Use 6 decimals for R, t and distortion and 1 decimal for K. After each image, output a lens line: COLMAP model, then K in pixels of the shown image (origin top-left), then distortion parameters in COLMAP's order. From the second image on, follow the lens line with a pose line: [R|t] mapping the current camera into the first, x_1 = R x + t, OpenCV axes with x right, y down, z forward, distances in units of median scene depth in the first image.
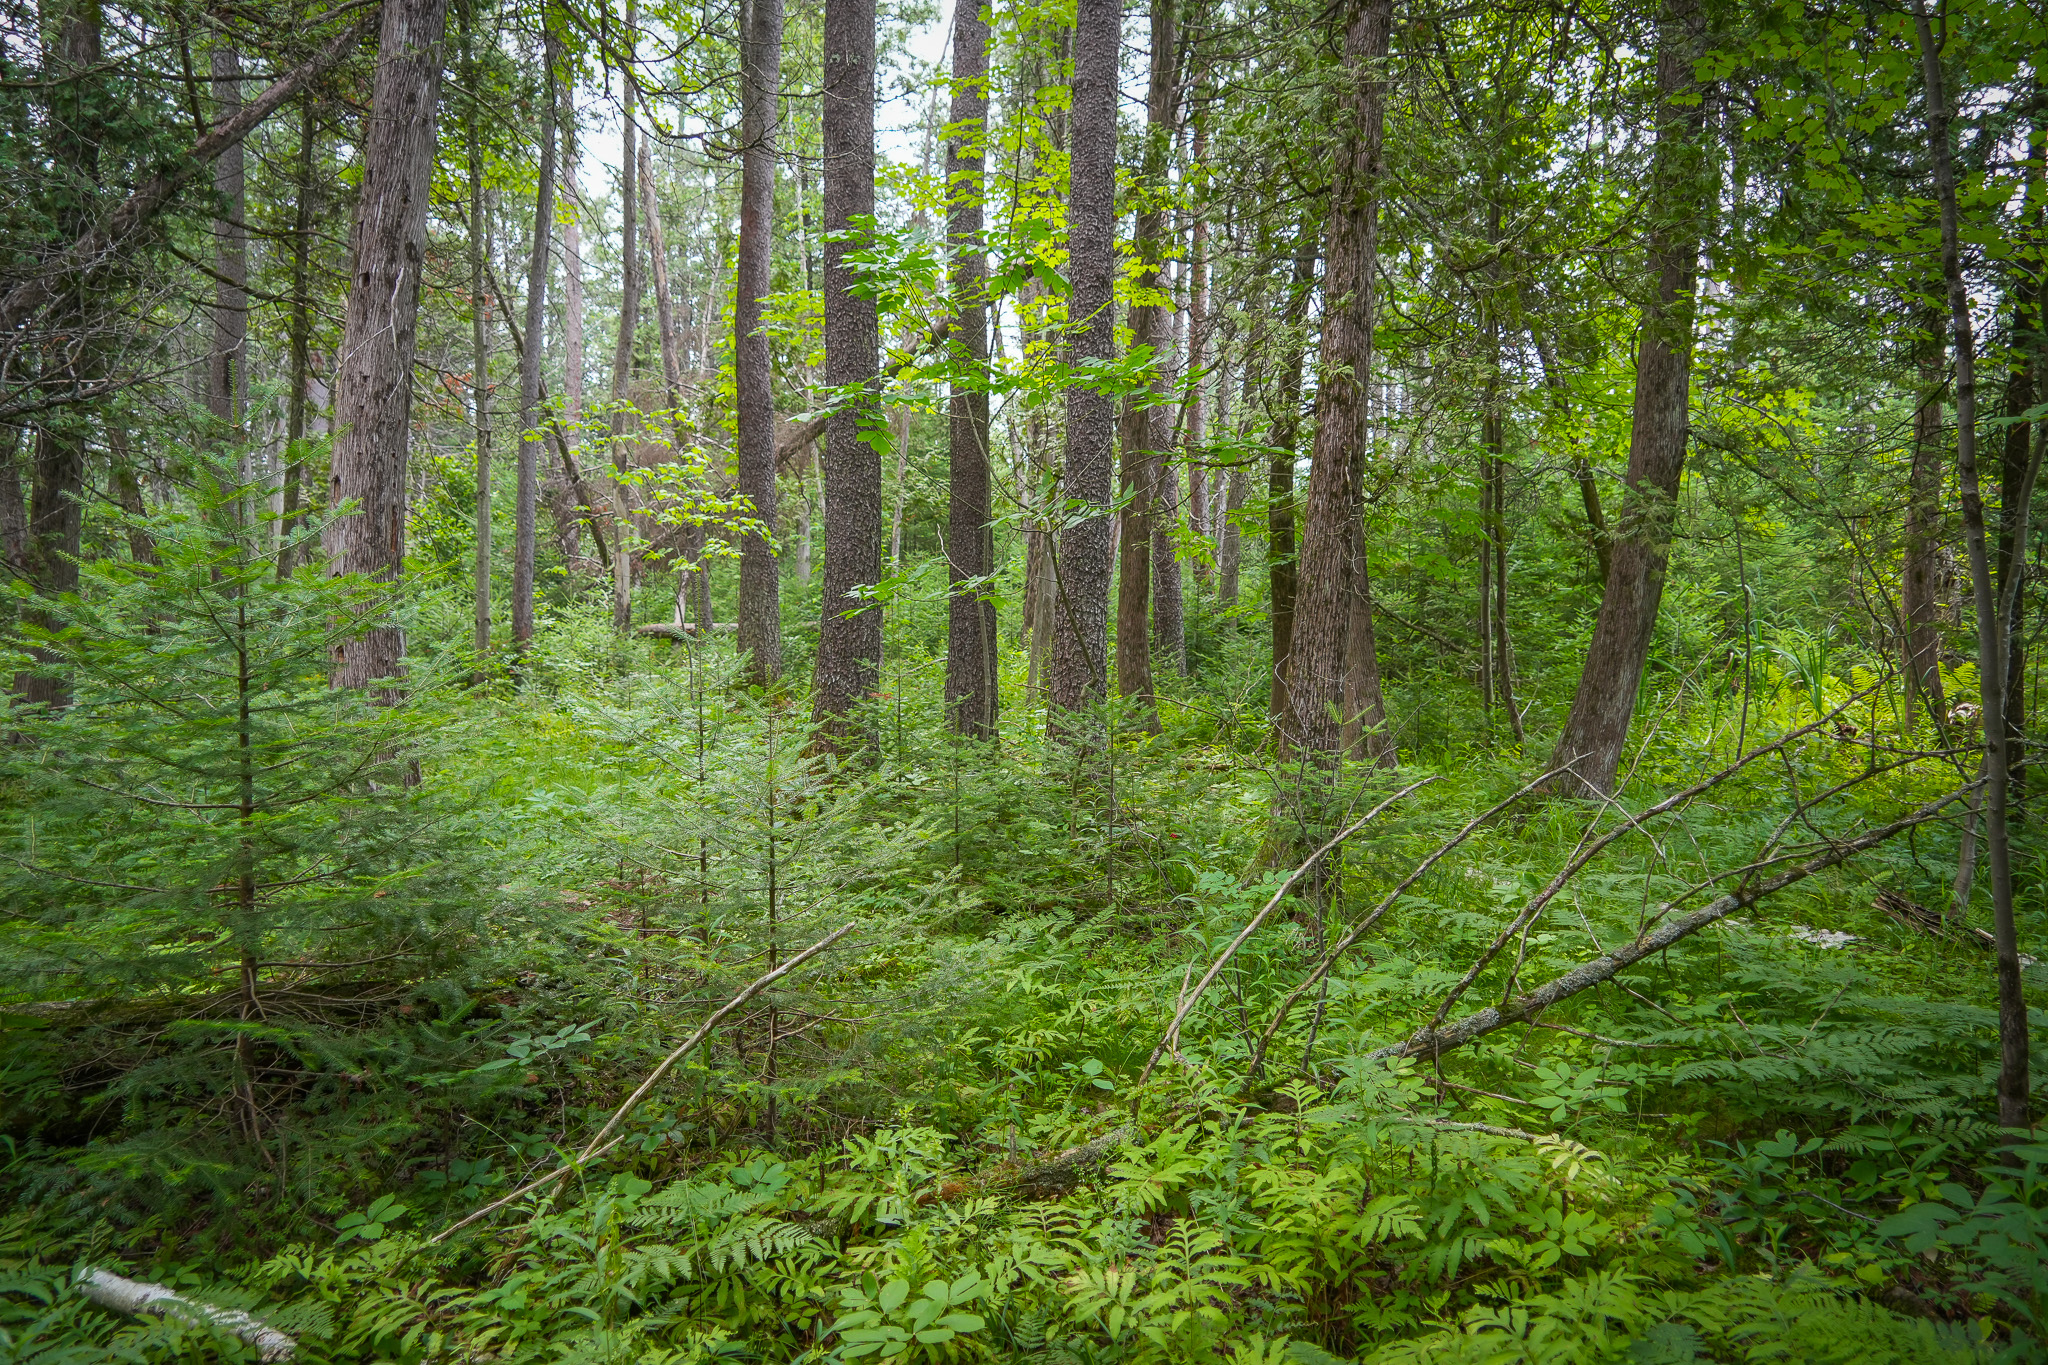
lens RADIAL K [[1371.3, 0, 1023.7], [0, 1371.3, 680.3], [0, 0, 1]] dist [-0.034647, 0.024055]
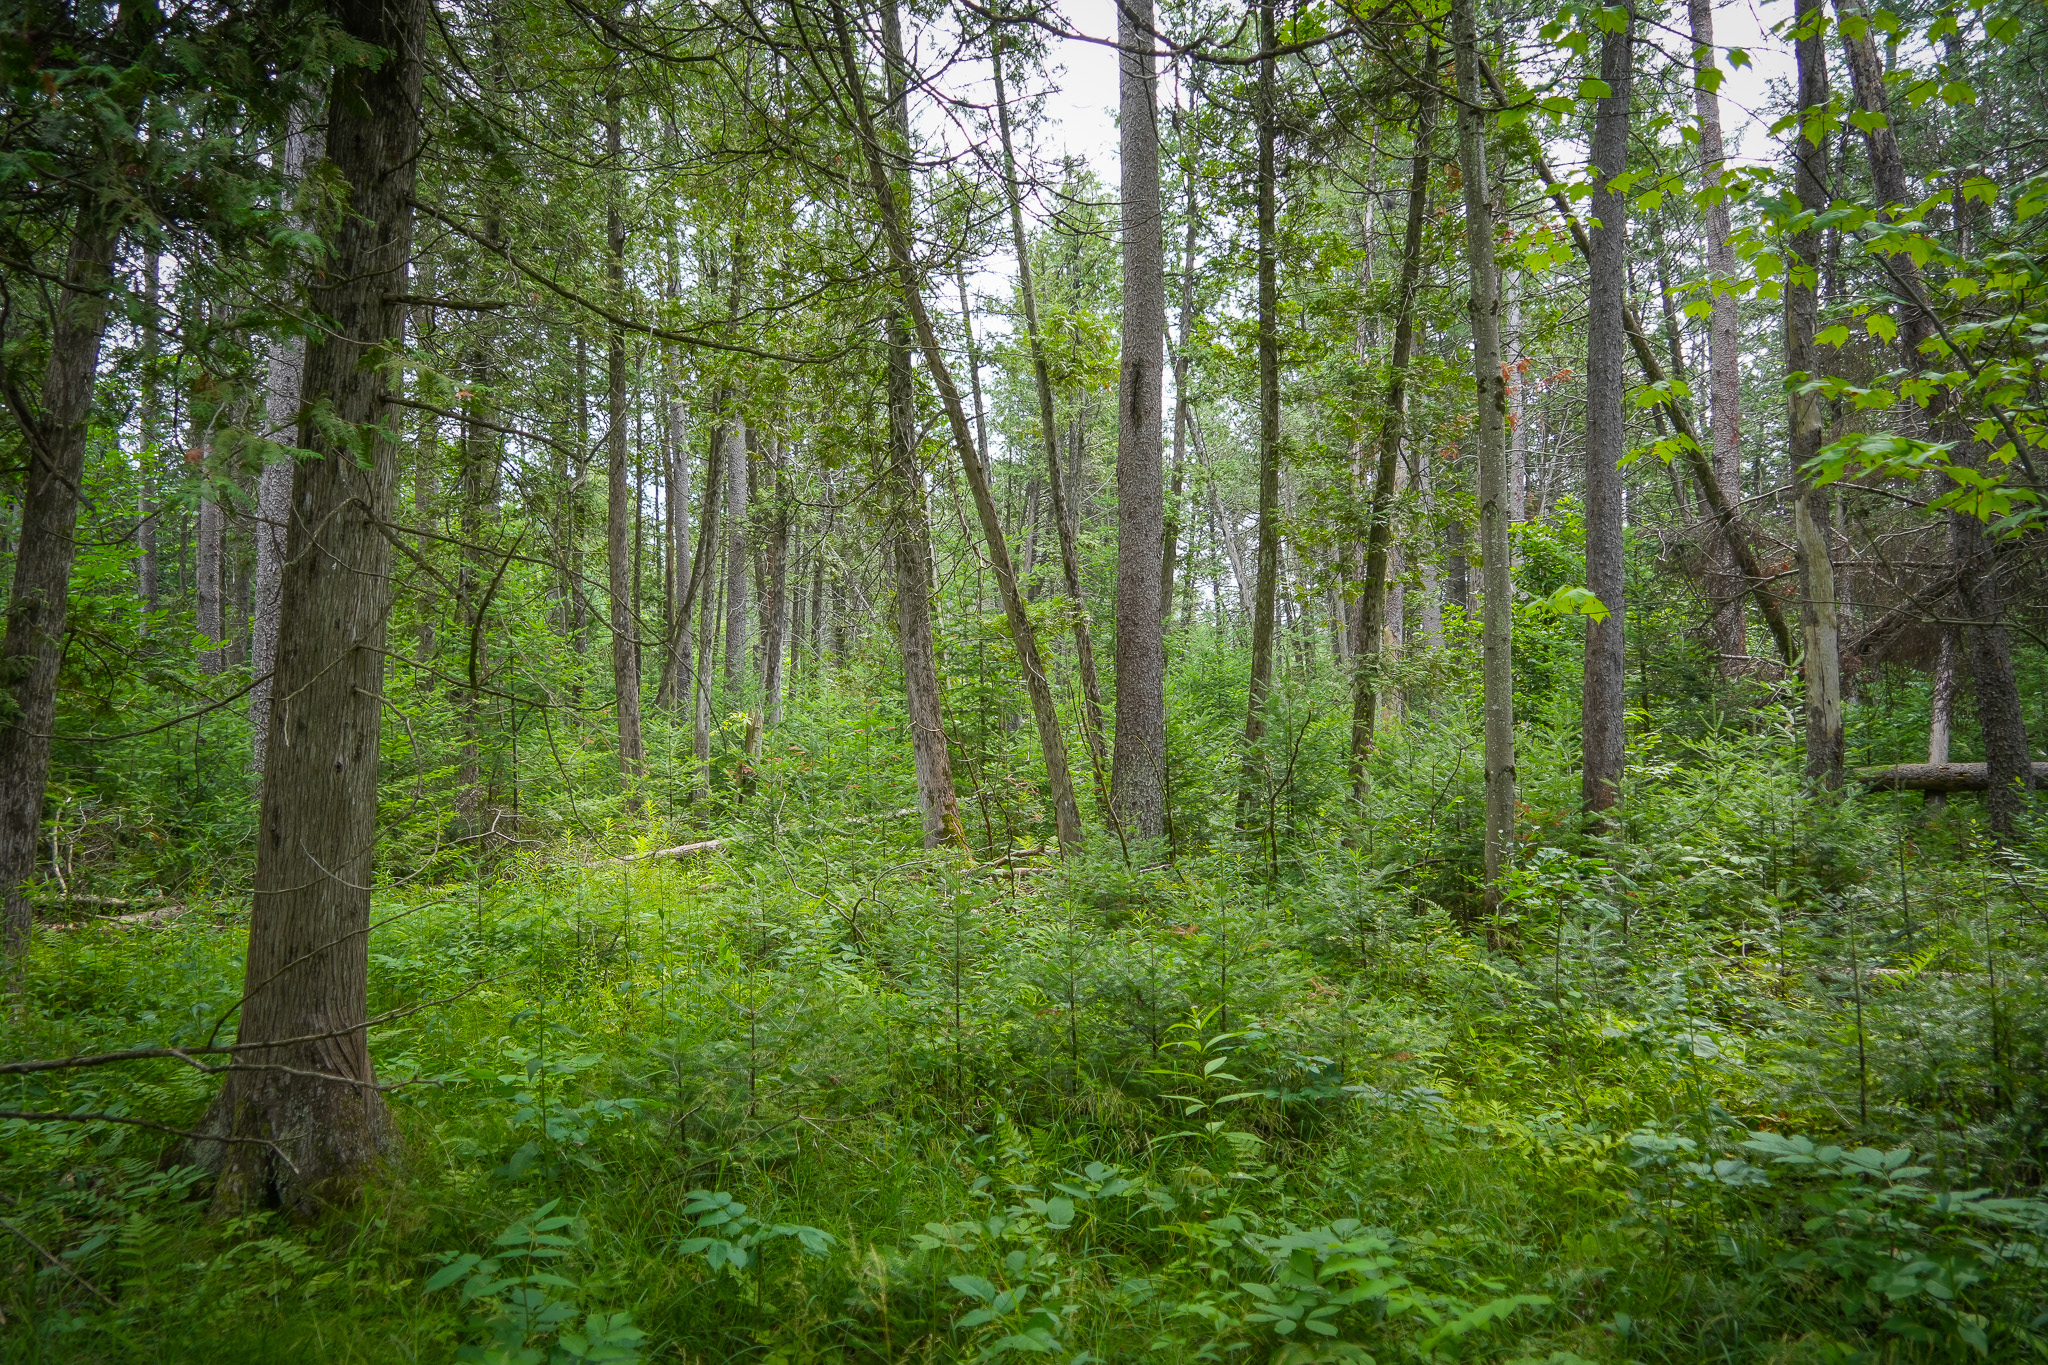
lens RADIAL K [[1371.3, 0, 1023.5], [0, 1371.3, 687.1], [0, 0, 1]] dist [-0.034647, 0.024055]
pose [[0.682949, -0.056299, -0.728293, -0.123401], [-0.017079, 0.995522, -0.092973, -0.018787], [0.730266, 0.075935, 0.678929, 0.421818]]
